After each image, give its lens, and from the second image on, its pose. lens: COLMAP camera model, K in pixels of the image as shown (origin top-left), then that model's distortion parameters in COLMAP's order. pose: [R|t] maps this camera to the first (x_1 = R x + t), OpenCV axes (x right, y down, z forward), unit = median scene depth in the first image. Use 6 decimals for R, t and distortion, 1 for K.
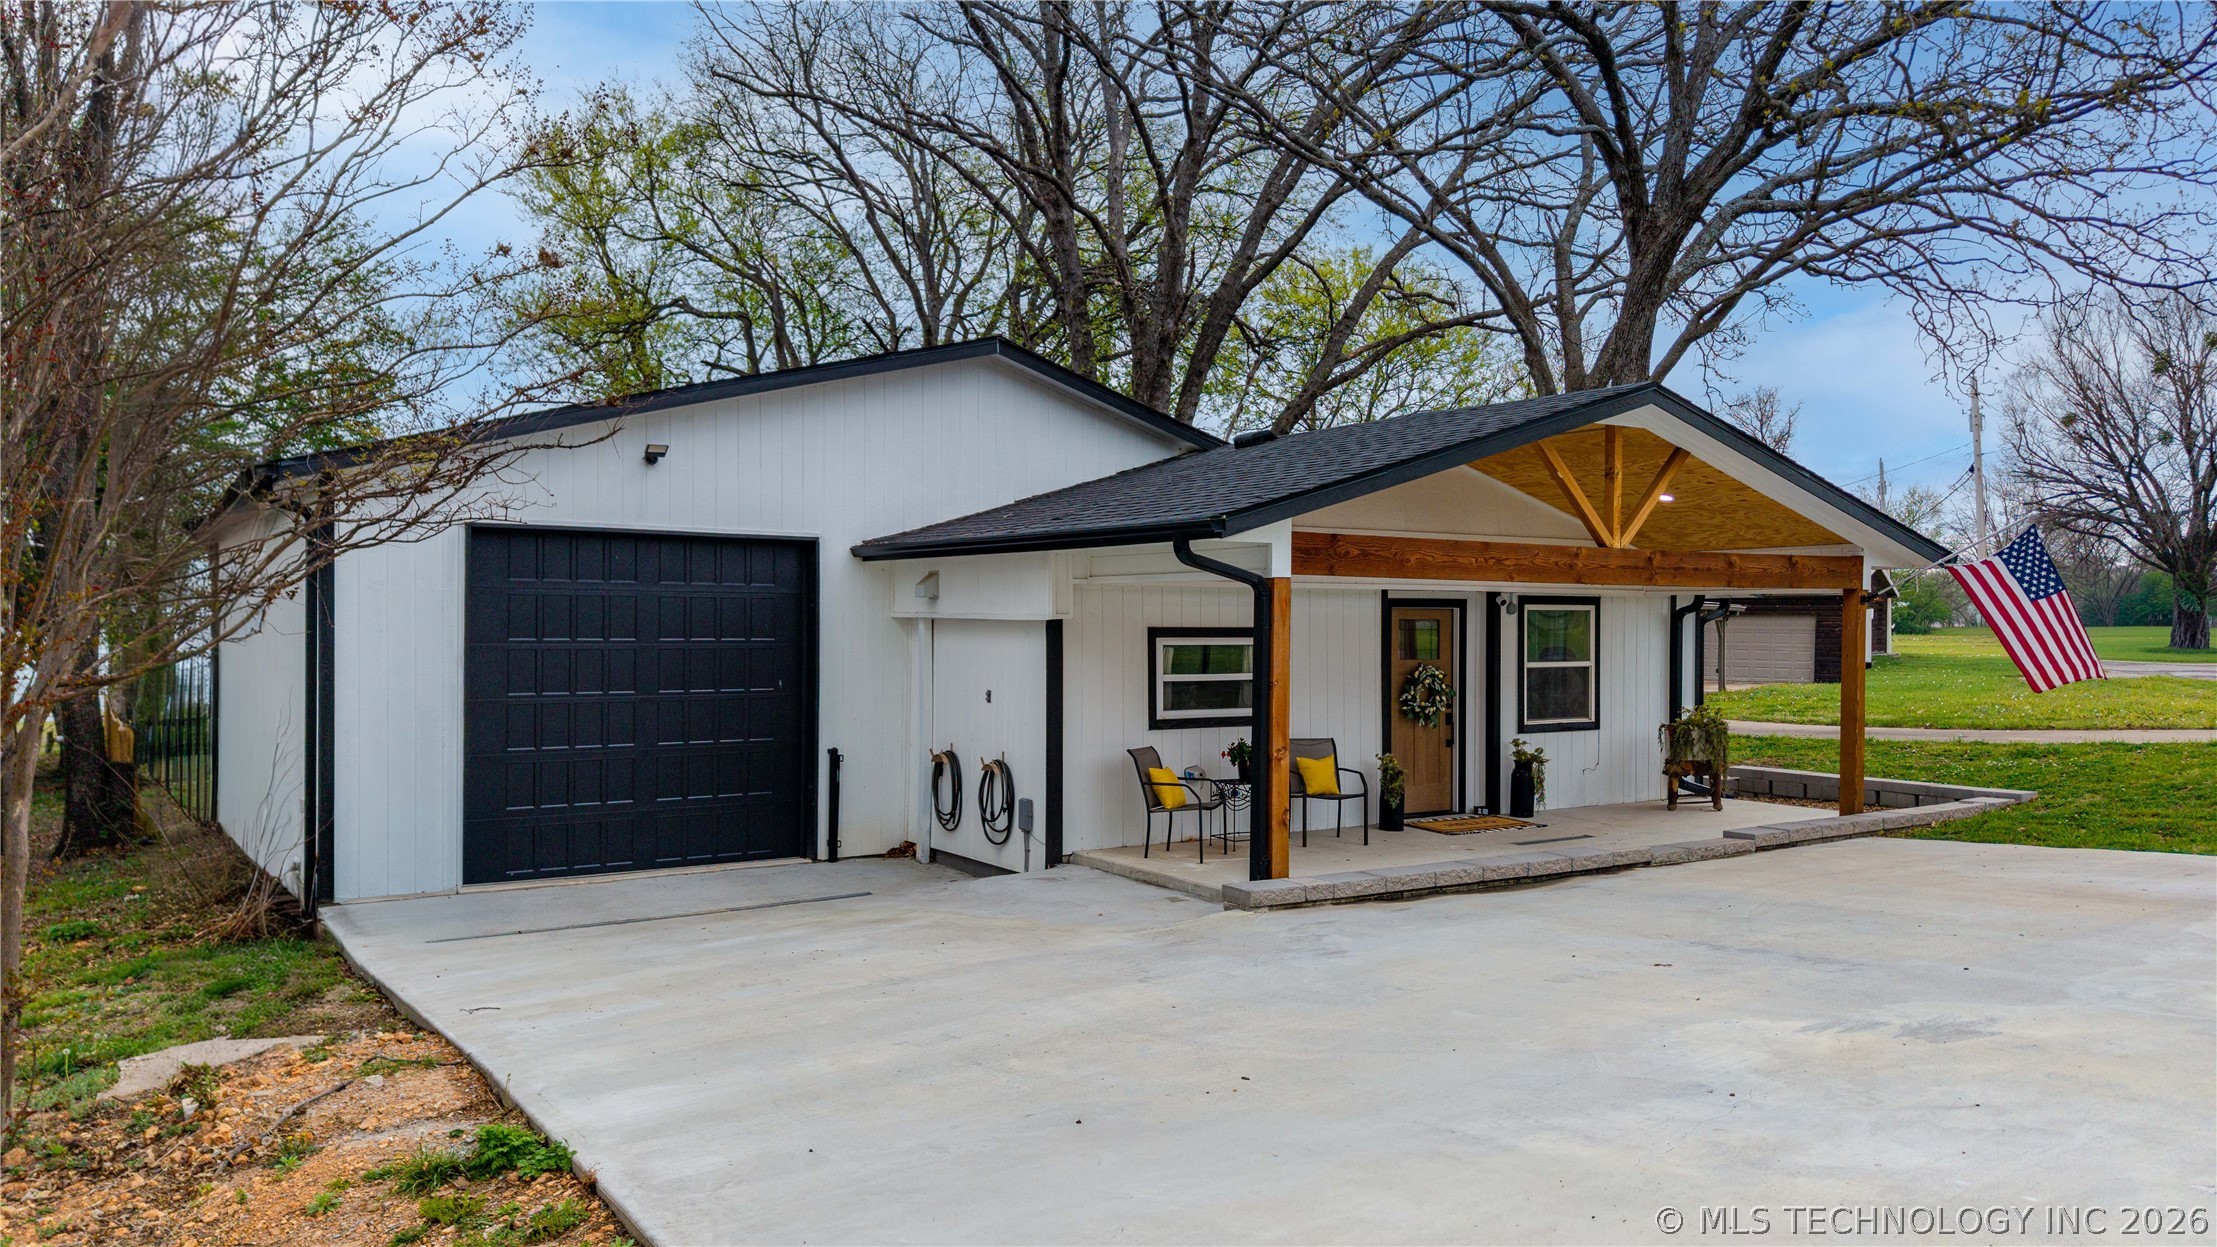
lens RADIAL K [[1509.3, 0, 1108.5], [0, 1509.3, 623.5], [0, 0, 1]] dist [0.028749, -0.024179]
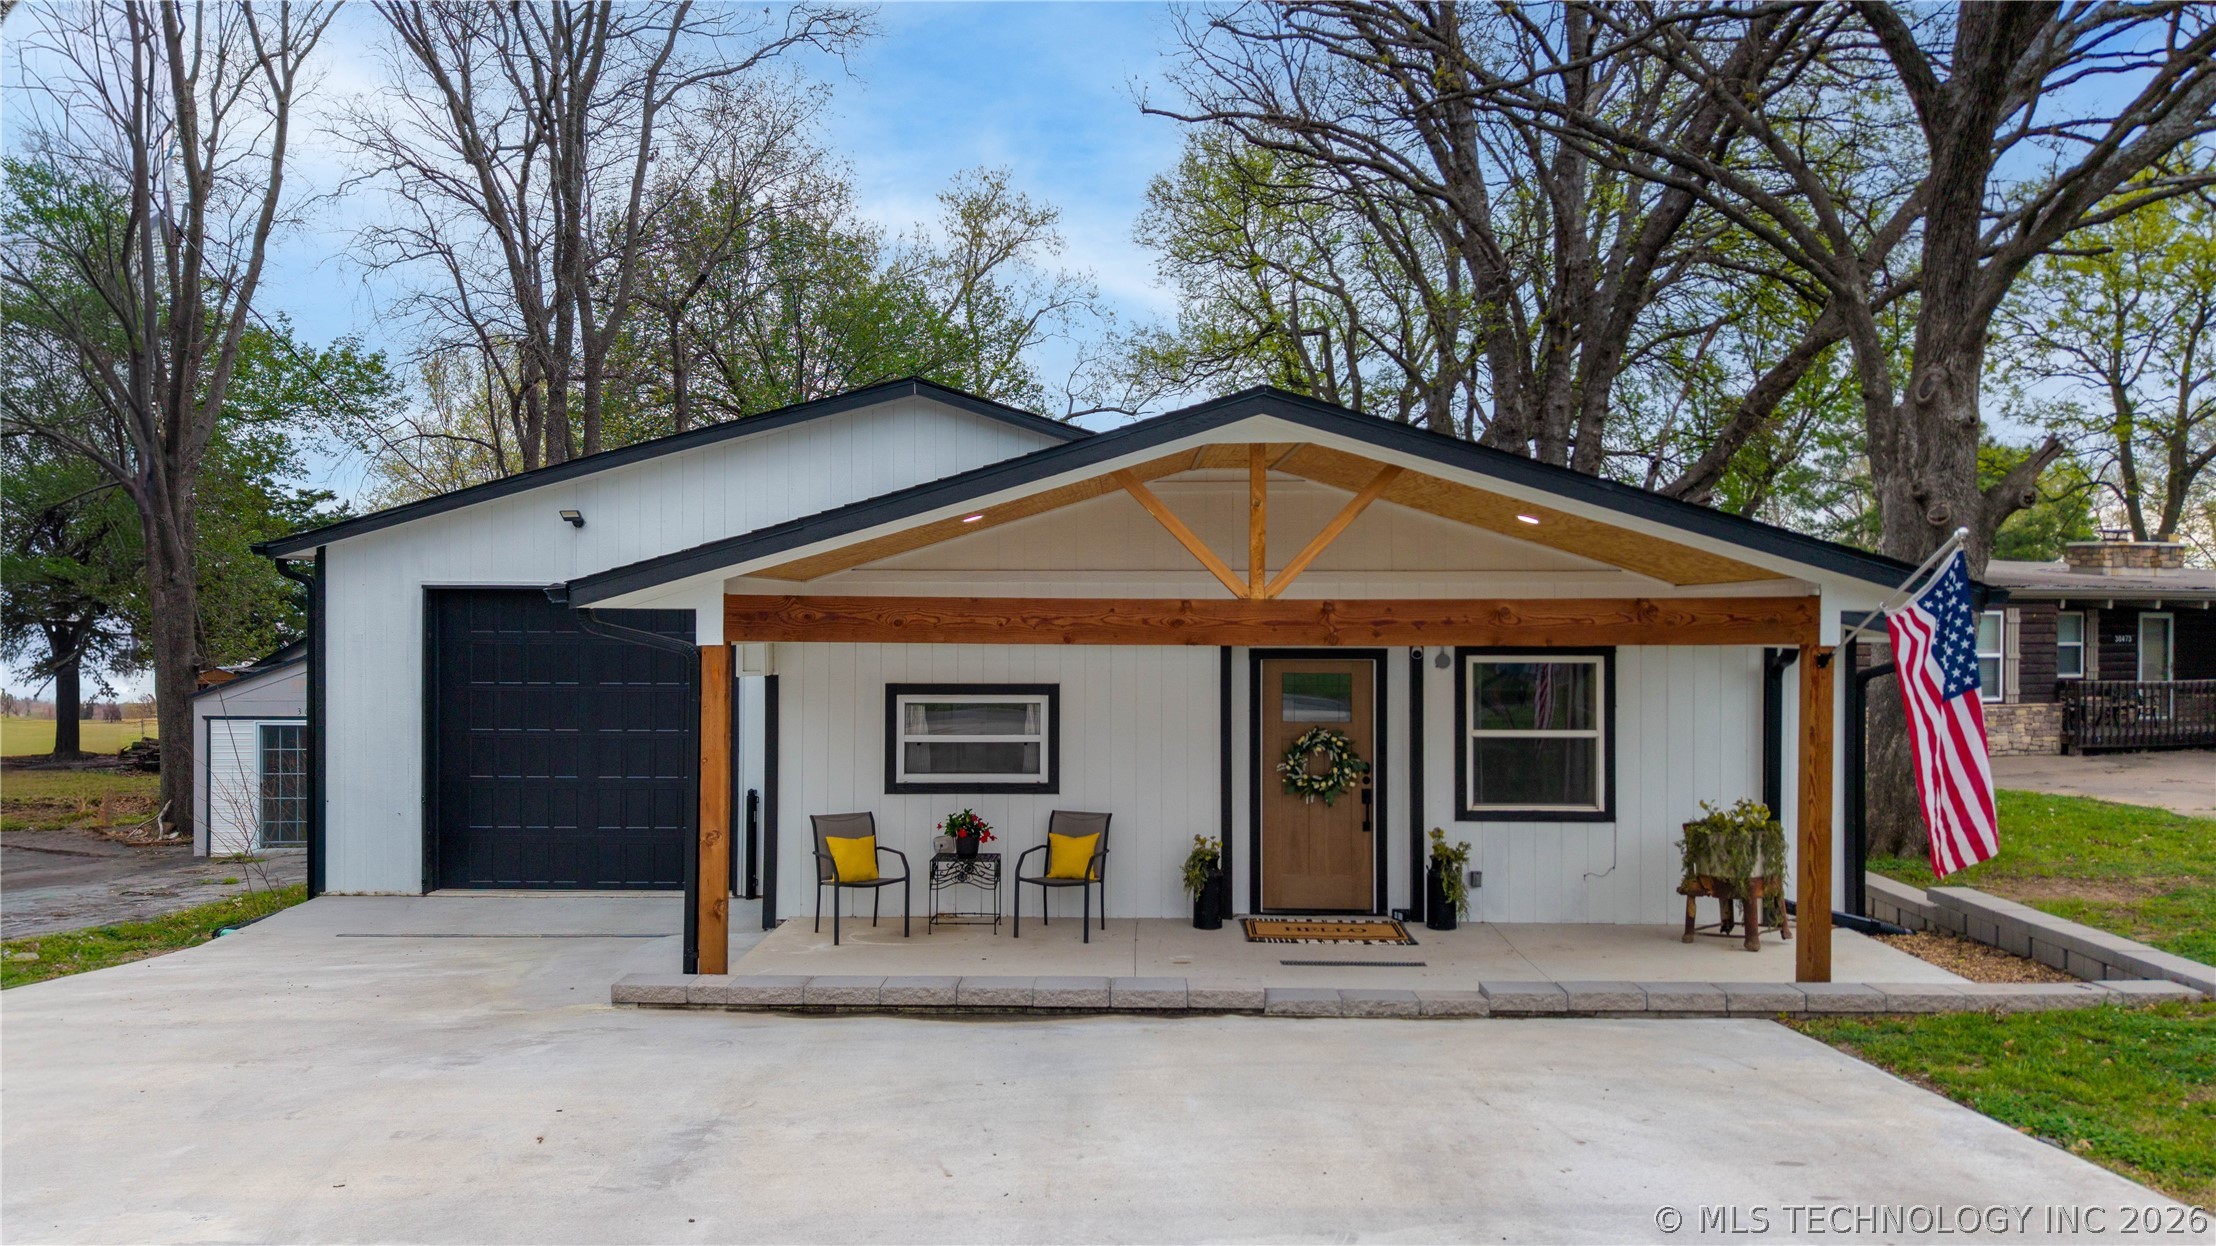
lens RADIAL K [[1508.6, 0, 1108.0], [0, 1508.6, 623.0], [0, 0, 1]] dist [0.028749, -0.024179]
pose [[0.831347, 0.000293, -0.555754, 0.594583], [0.000312, 0.999999, 0.000994, -0.032604], [0.555754, -0.000999, 0.831346, 0.266484]]
